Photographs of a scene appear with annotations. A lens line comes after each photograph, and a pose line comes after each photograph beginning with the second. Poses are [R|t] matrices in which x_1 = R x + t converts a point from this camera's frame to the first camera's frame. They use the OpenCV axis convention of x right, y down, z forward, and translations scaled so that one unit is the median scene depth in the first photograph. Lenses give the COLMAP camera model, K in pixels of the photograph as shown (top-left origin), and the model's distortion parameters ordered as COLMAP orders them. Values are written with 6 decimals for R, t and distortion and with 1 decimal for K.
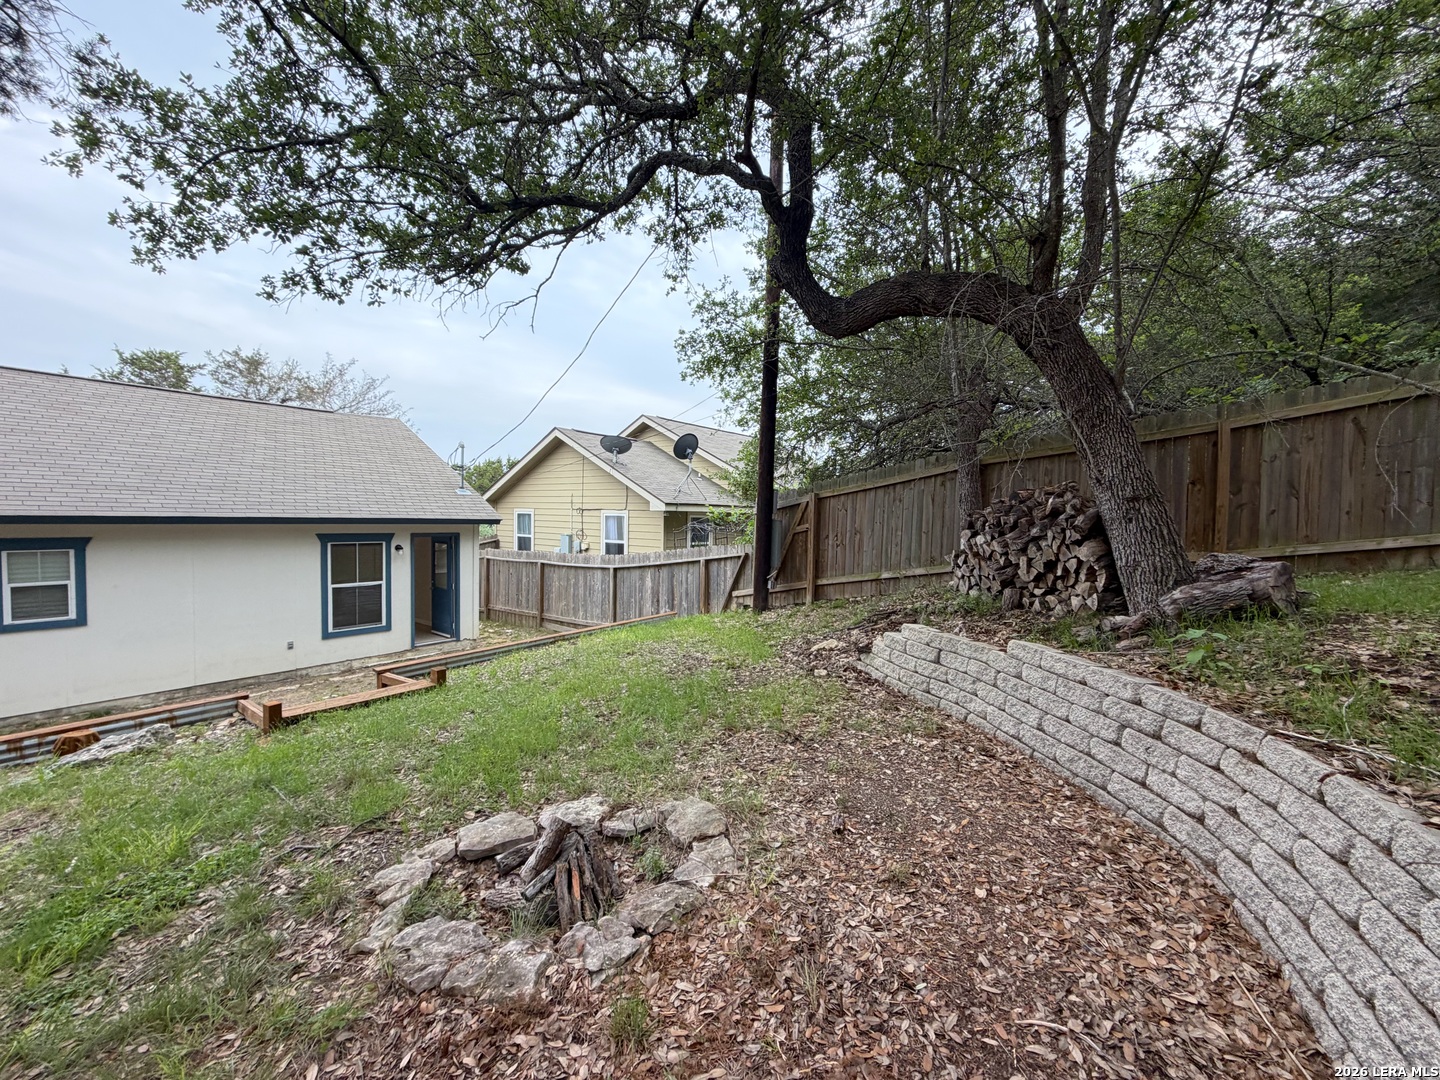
lens RADIAL K [[568.3, 0, 714.1], [0, 568.3, 540.6], [0, 0, 1]] dist [-0.001836, 0.000062]
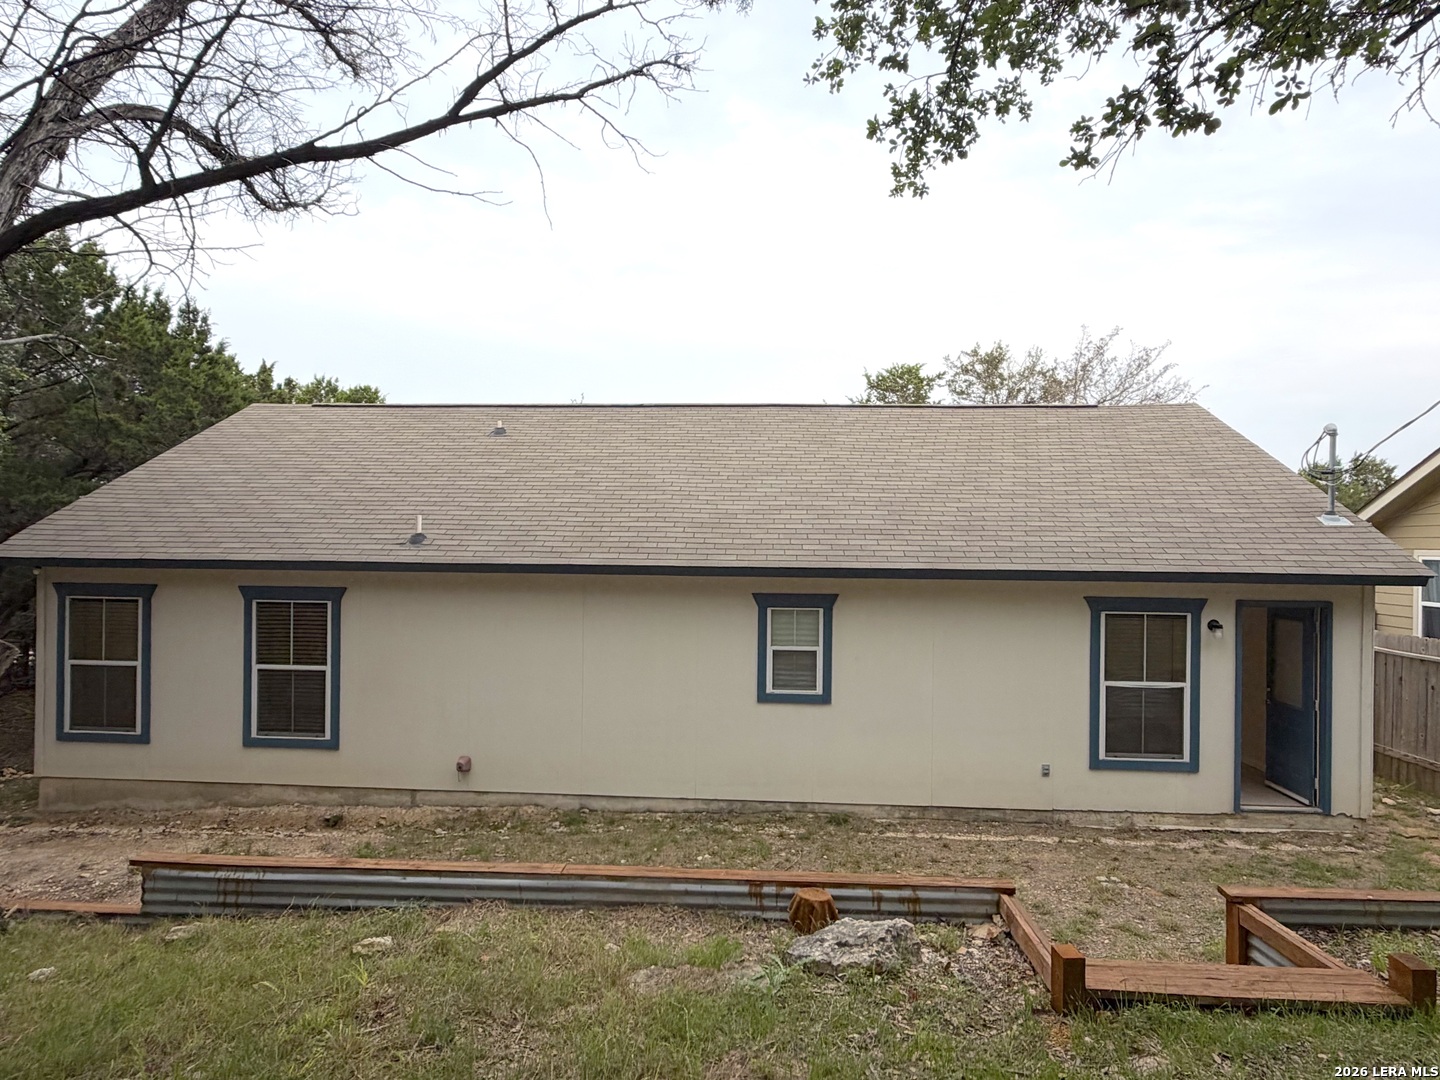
lens RADIAL K [[861.4, 0, 723.2], [0, 861.4, 542.1], [0, 0, 1]] dist [0.009286, -0.006230]
pose [[0.567184, -0.016229, -0.823431, -0.189864], [-0.036647, 0.998318, -0.044919, -0.019173], [0.822775, 0.055653, 0.565636, 0.176718]]
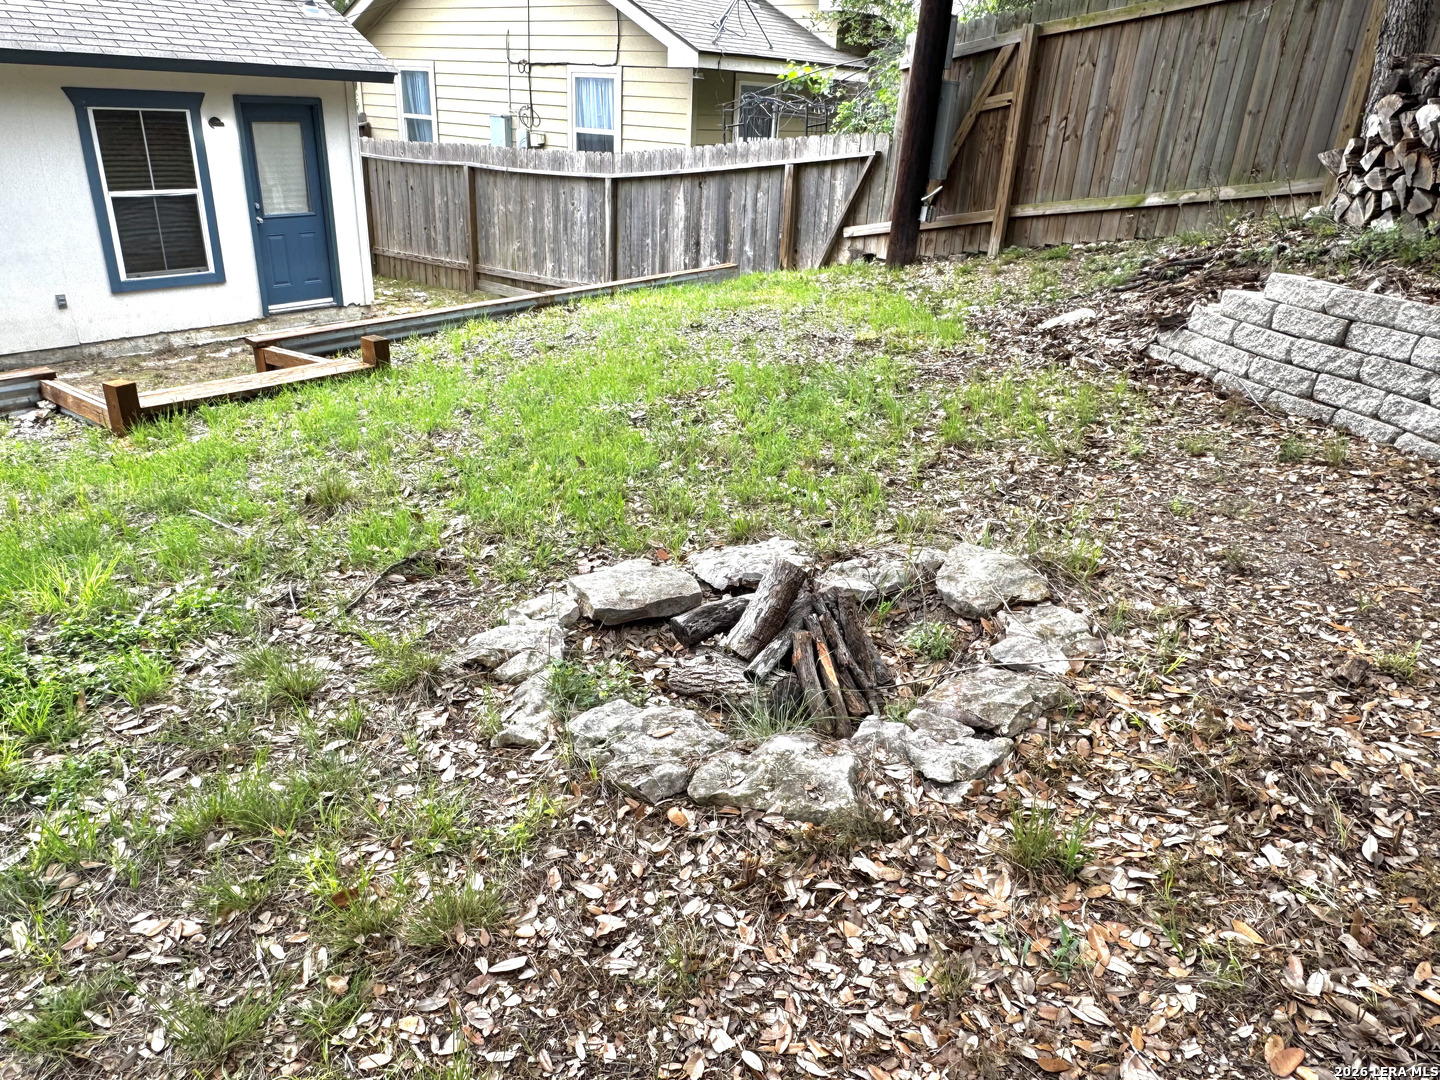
lens RADIAL K [[972.7, 0, 710.3], [0, 972.7, 545.6], [0, 0, 1]] dist [0.003386, -0.011598]
pose [[0.999356, 0.034698, -0.009162, -0.103510], [-0.028680, 0.925639, 0.377320, 0.032290], [0.021573, -0.376814, 0.926038, 0.029785]]
